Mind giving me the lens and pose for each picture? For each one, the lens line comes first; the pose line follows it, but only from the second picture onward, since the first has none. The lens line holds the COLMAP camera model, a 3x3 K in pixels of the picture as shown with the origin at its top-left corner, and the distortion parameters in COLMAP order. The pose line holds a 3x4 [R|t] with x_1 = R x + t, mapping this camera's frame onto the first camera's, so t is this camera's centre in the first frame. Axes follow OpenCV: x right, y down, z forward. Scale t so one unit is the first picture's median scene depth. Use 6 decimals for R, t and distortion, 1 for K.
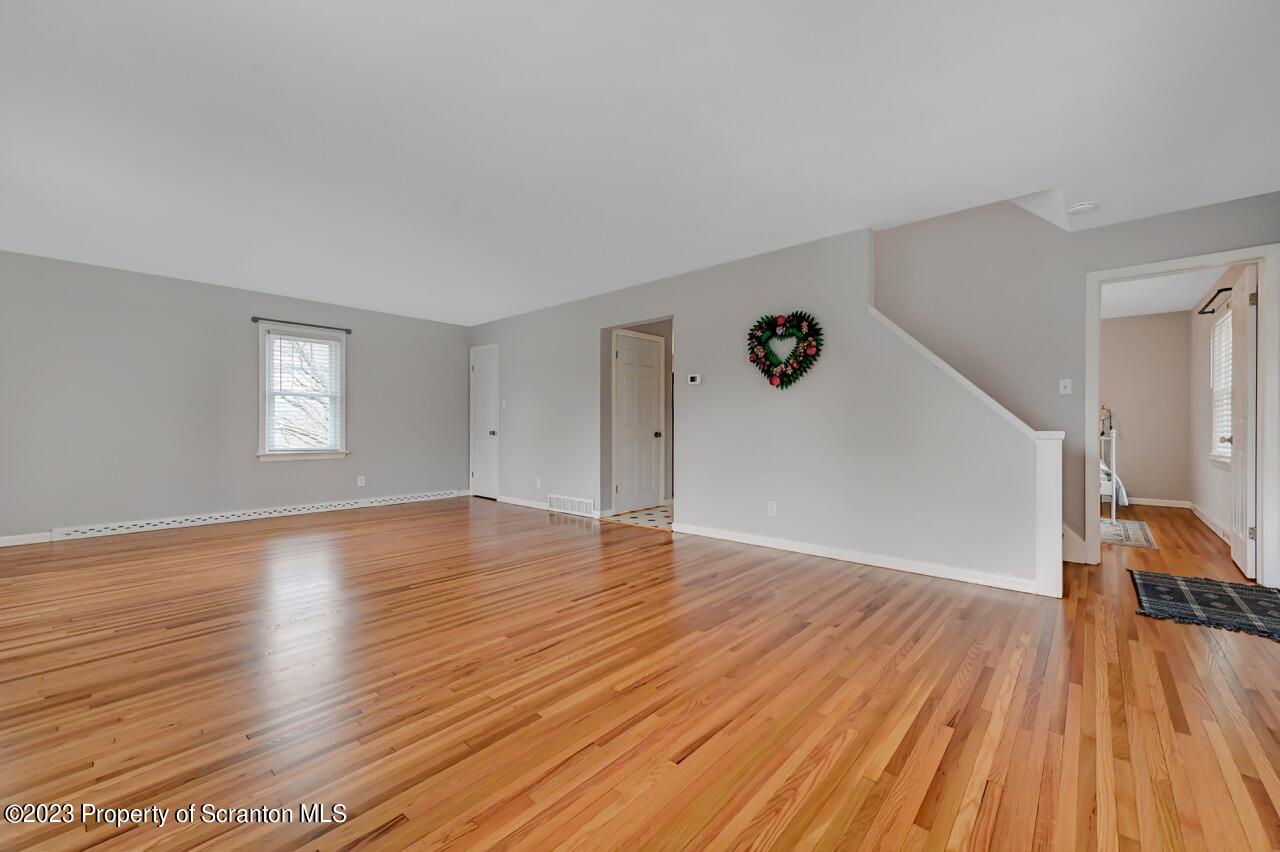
lens RADIAL K [[522.0, 0, 640.0], [0, 522.0, 426.0], [0, 0, 1]] dist [0.000374, 0.000037]
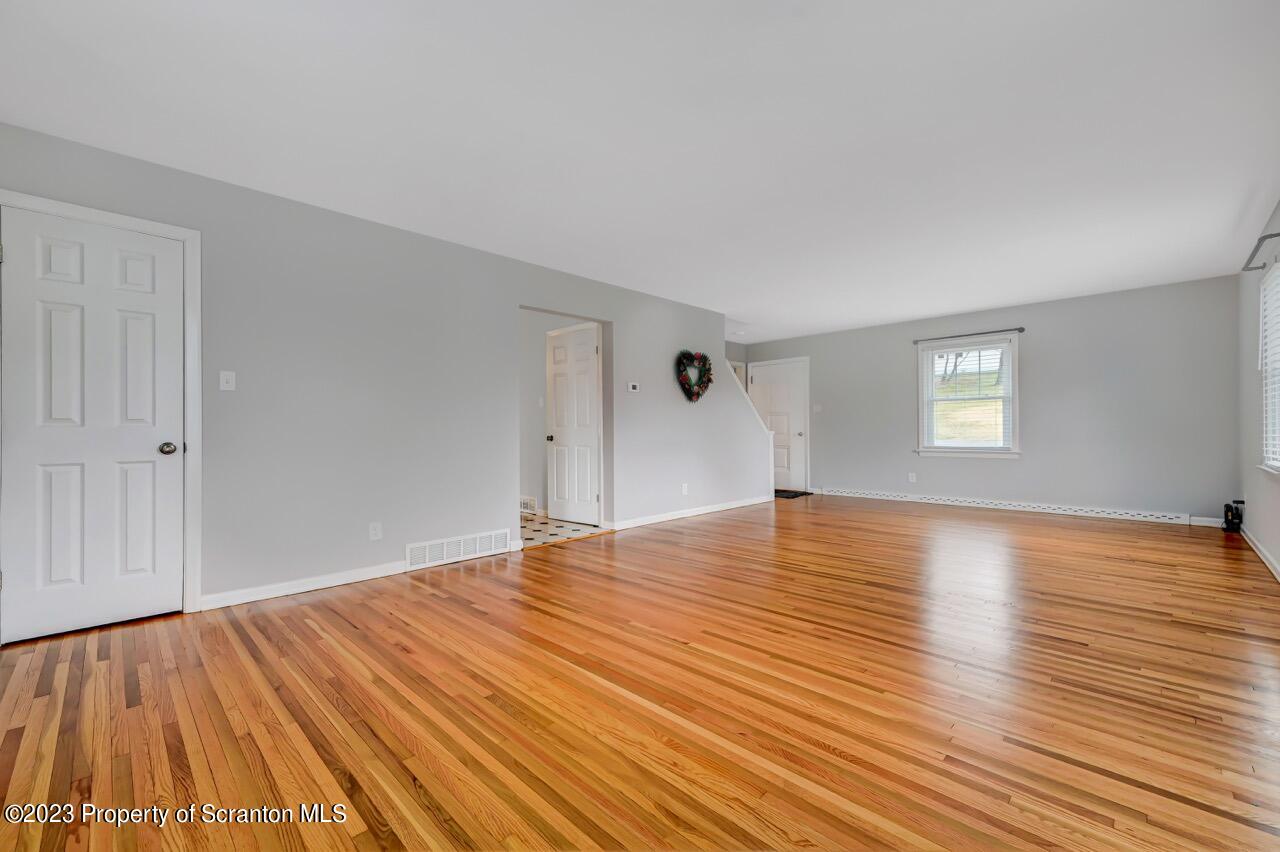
lens RADIAL K [[522.0, 0, 640.0], [0, 522.0, 426.0], [0, 0, 1]] dist [0.000374, 0.000037]
pose [[0.051043, 0.013035, 0.998611, -1.393171], [0.007388, 0.999883, -0.013430, 0.010652], [-0.998669, 0.008063, 0.050941, 1.295473]]
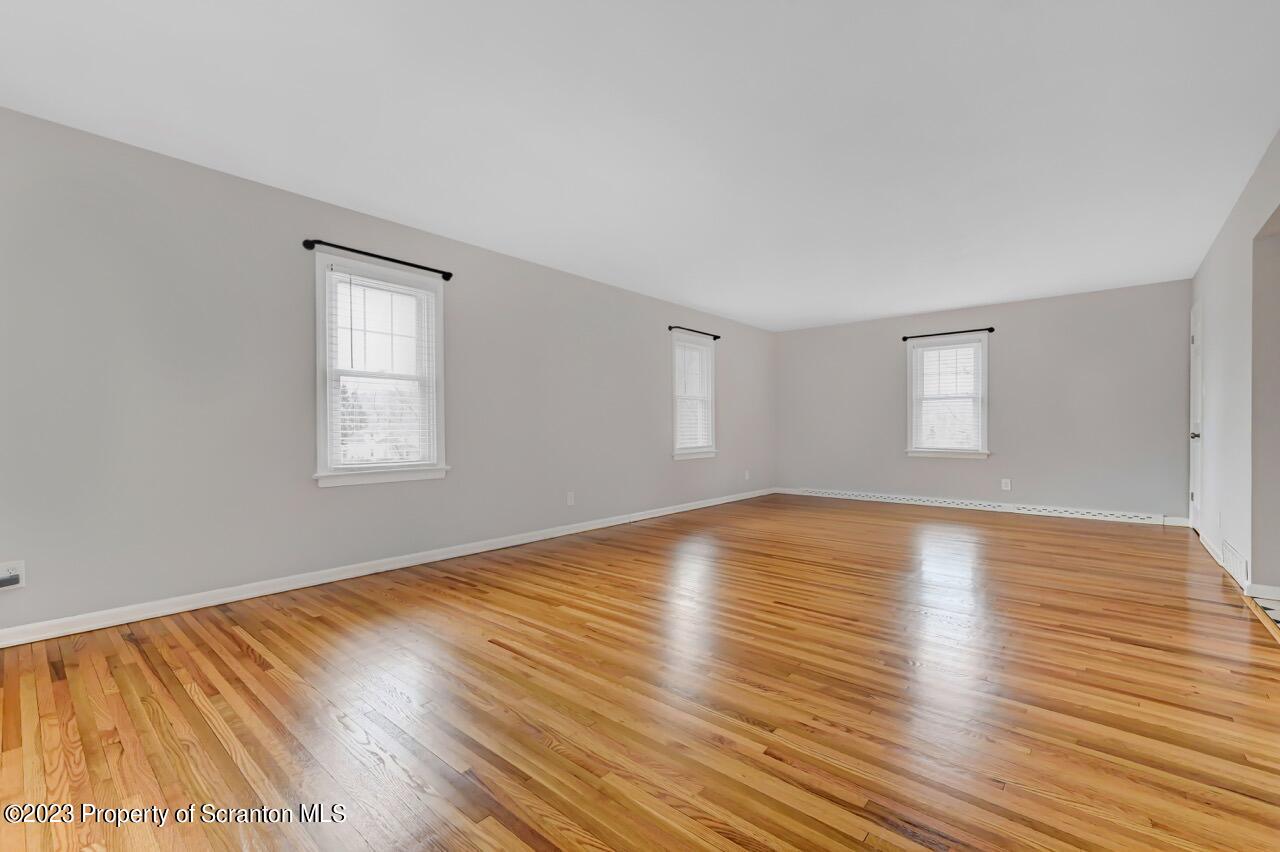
lens RADIAL K [[532.6, 0, 676.5], [0, 532.6, 432.5], [0, 0, 1]] dist [0.000326, 0.000043]
pose [[0.054567, 0.007525, -0.998482, 0.759653], [0.002087, 0.999969, 0.007650, 0.004350], [0.998508, -0.002501, 0.054550, 0.663397]]
